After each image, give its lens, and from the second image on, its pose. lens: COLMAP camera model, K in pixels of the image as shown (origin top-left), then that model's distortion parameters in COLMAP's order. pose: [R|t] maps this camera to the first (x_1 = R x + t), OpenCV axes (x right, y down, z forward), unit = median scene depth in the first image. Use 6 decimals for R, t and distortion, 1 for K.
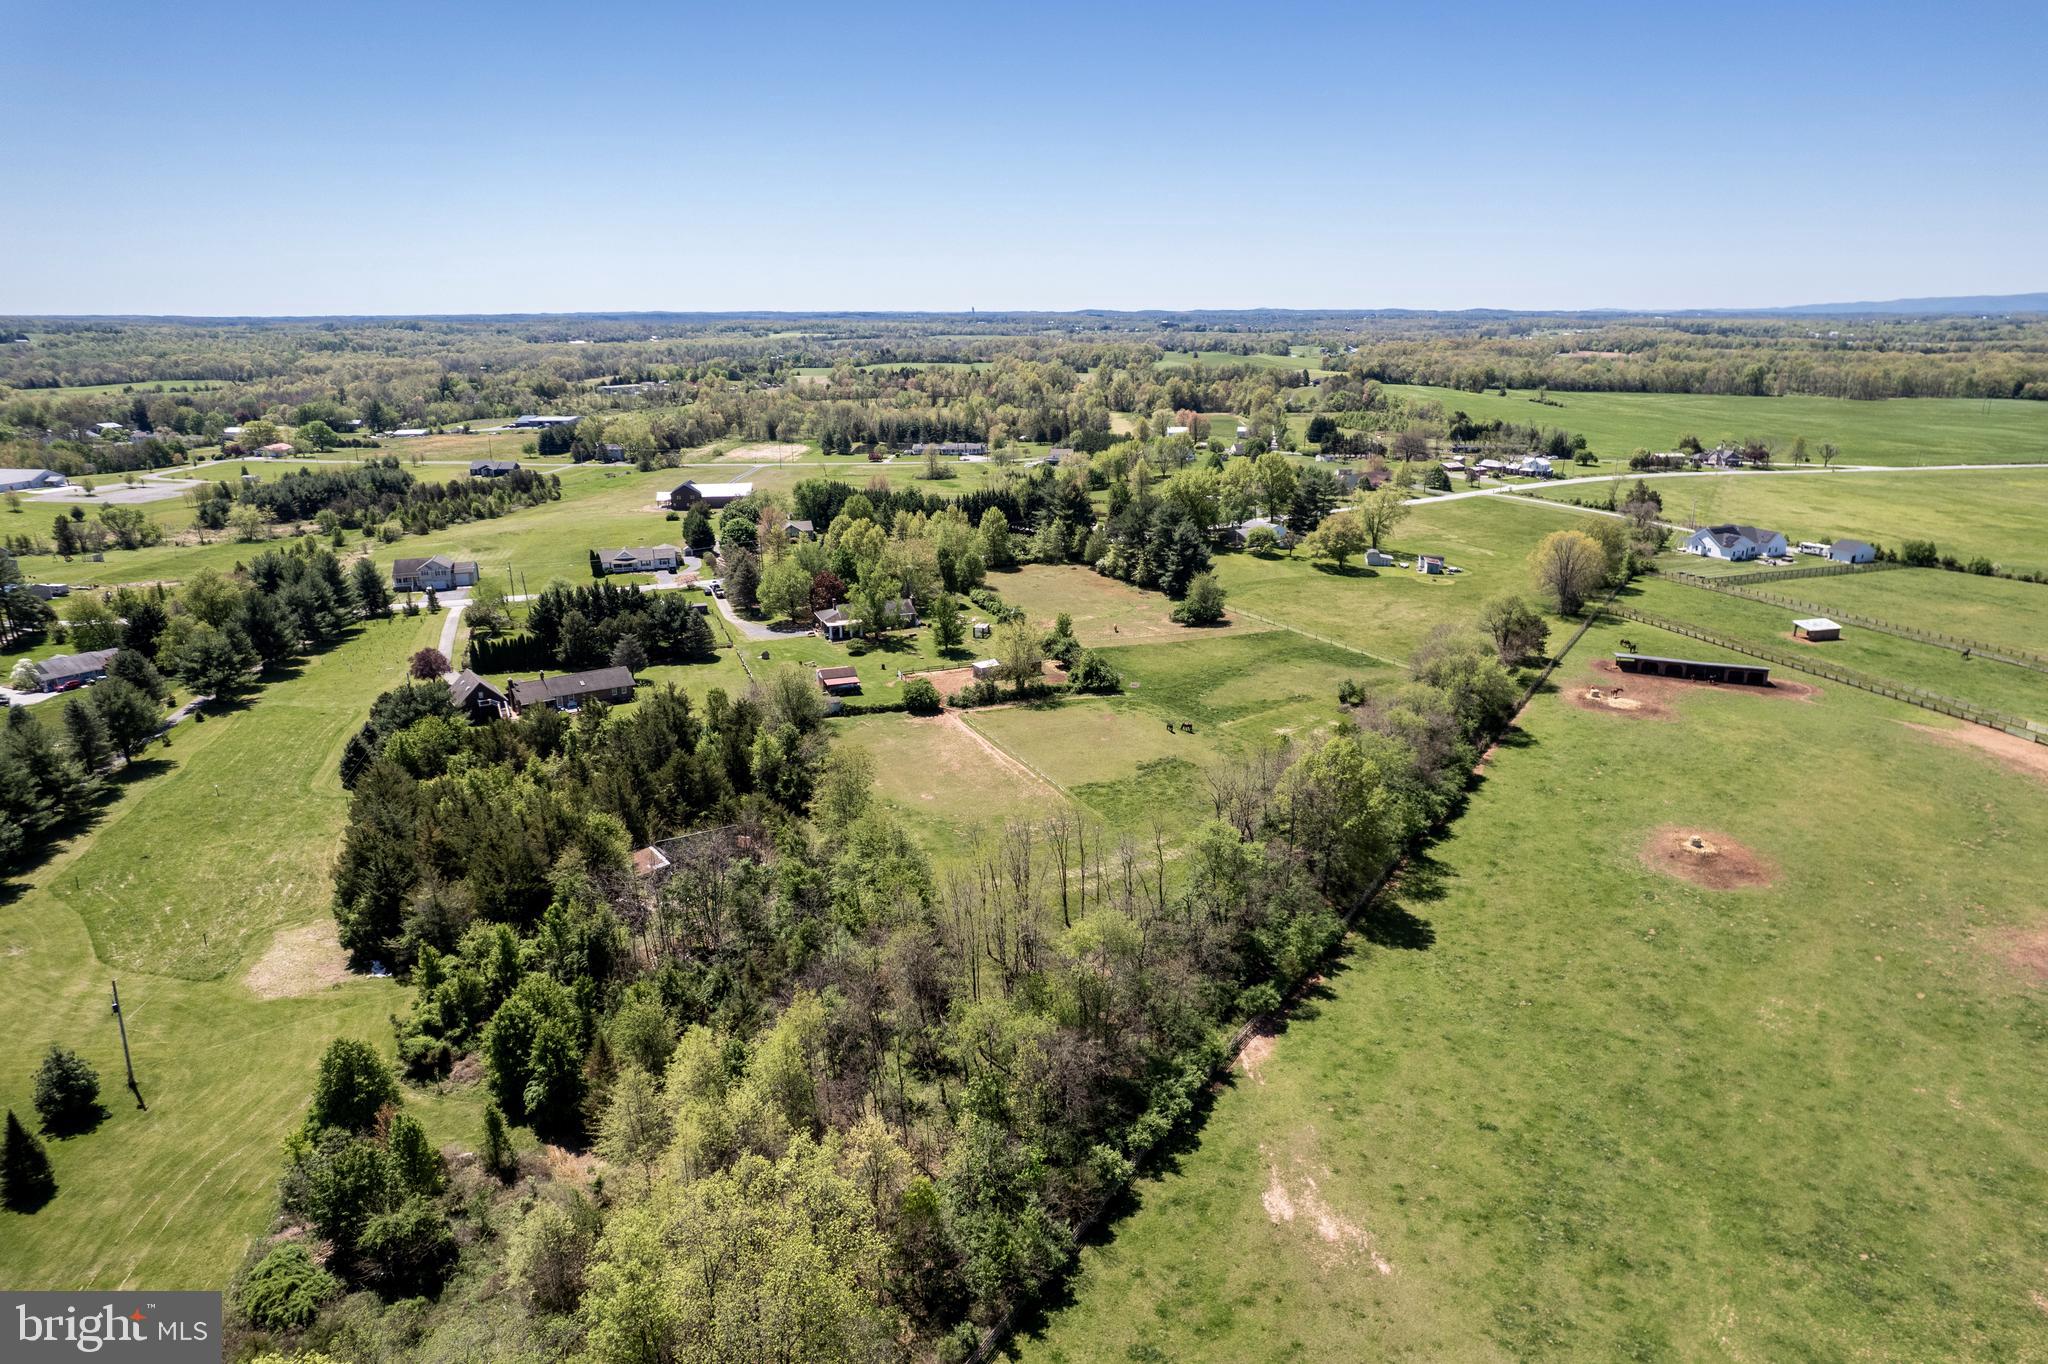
lens RADIAL K [[1354.3, 0, 1017.4], [0, 1354.3, 639.3], [0, 0, 1]] dist [-0.034125, 0.031790]
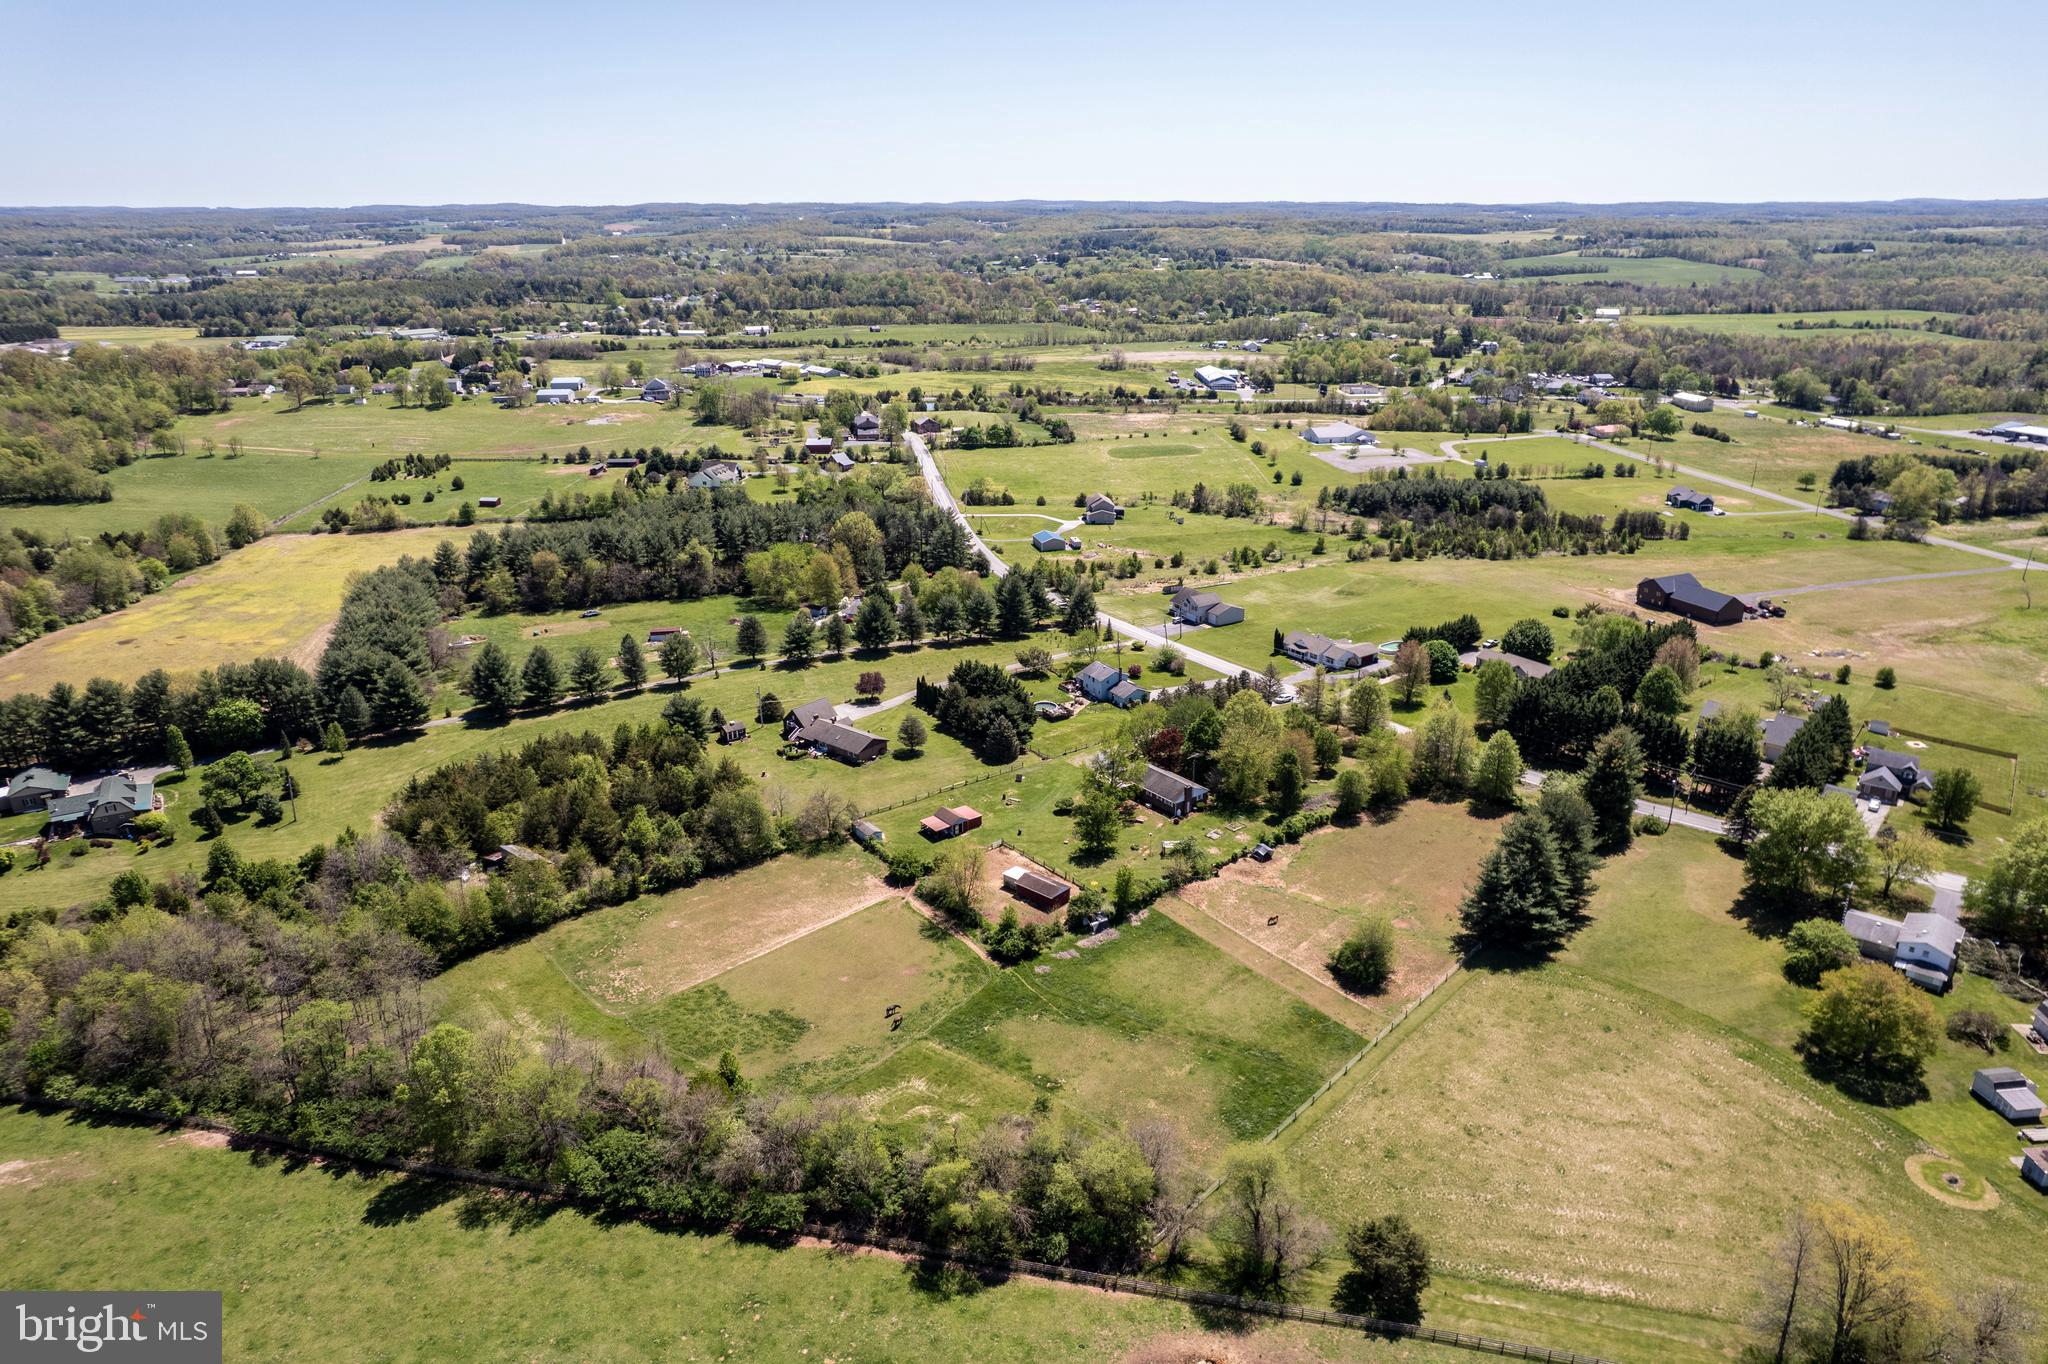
lens RADIAL K [[1310.5, 0, 1019.6], [0, 1310.5, 681.7], [0, 0, 1]] dist [-0.066429, 0.085581]
pose [[0.305632, 0.333355, -0.891888, 0.809762], [-0.223674, 0.935633, 0.273057, -0.386474], [0.925505, 0.116038, 0.360523, 0.668594]]
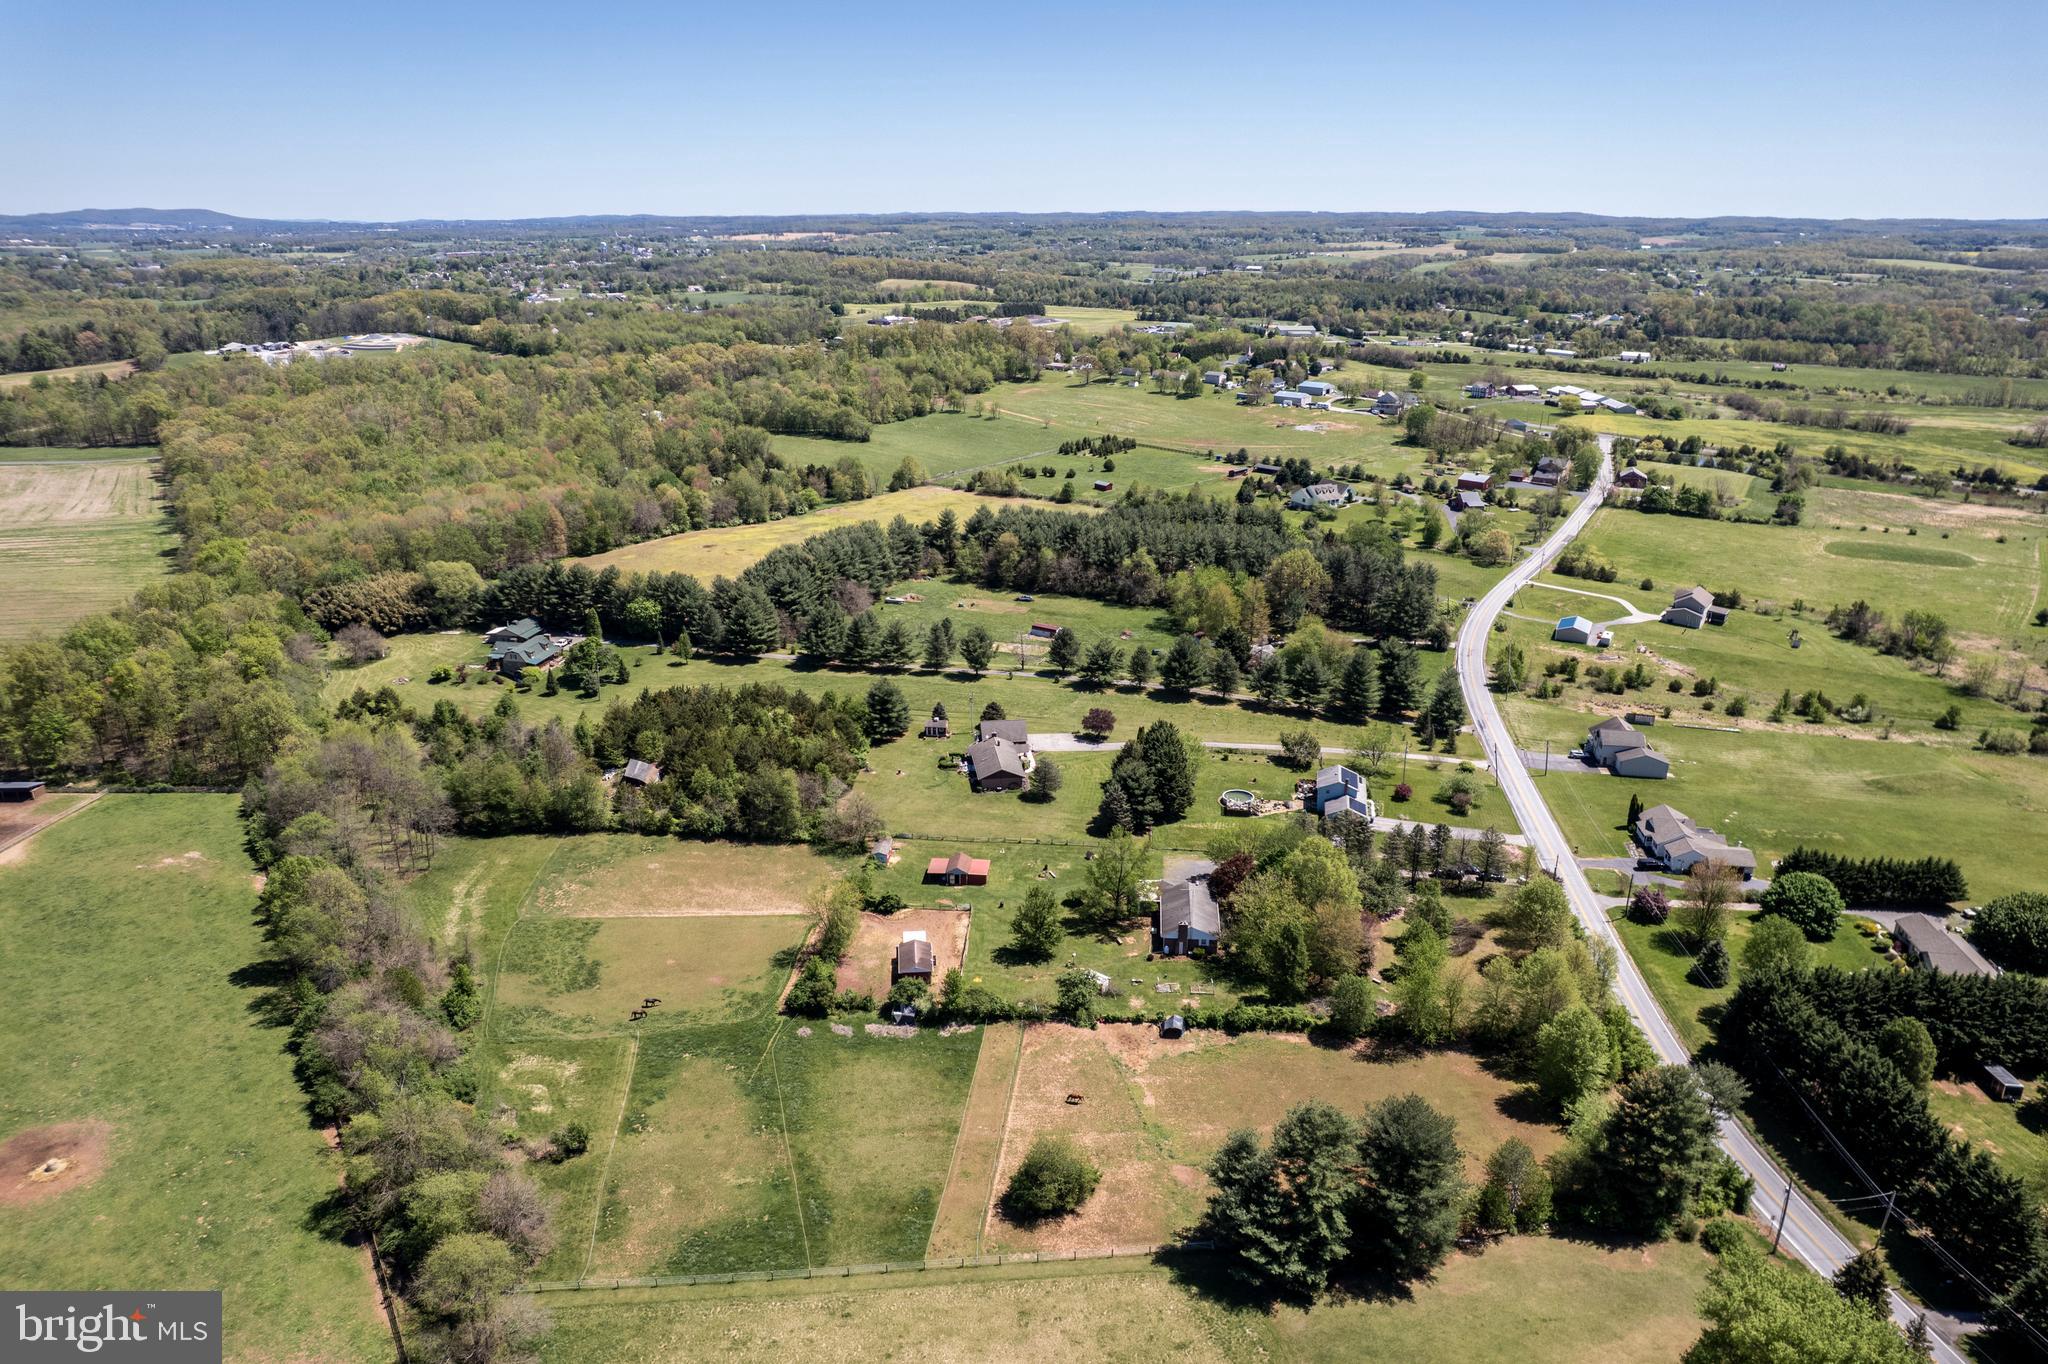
lens RADIAL K [[1328.0, 0, 1027.2], [0, 1328.0, 679.8], [0, 0, 1]] dist [-0.078638, 0.072262]
pose [[-0.411882, 0.310280, -0.856784, 0.677186], [-0.218323, 0.879256, 0.423373, -0.545830], [0.884696, 0.361436, -0.294408, 1.315878]]
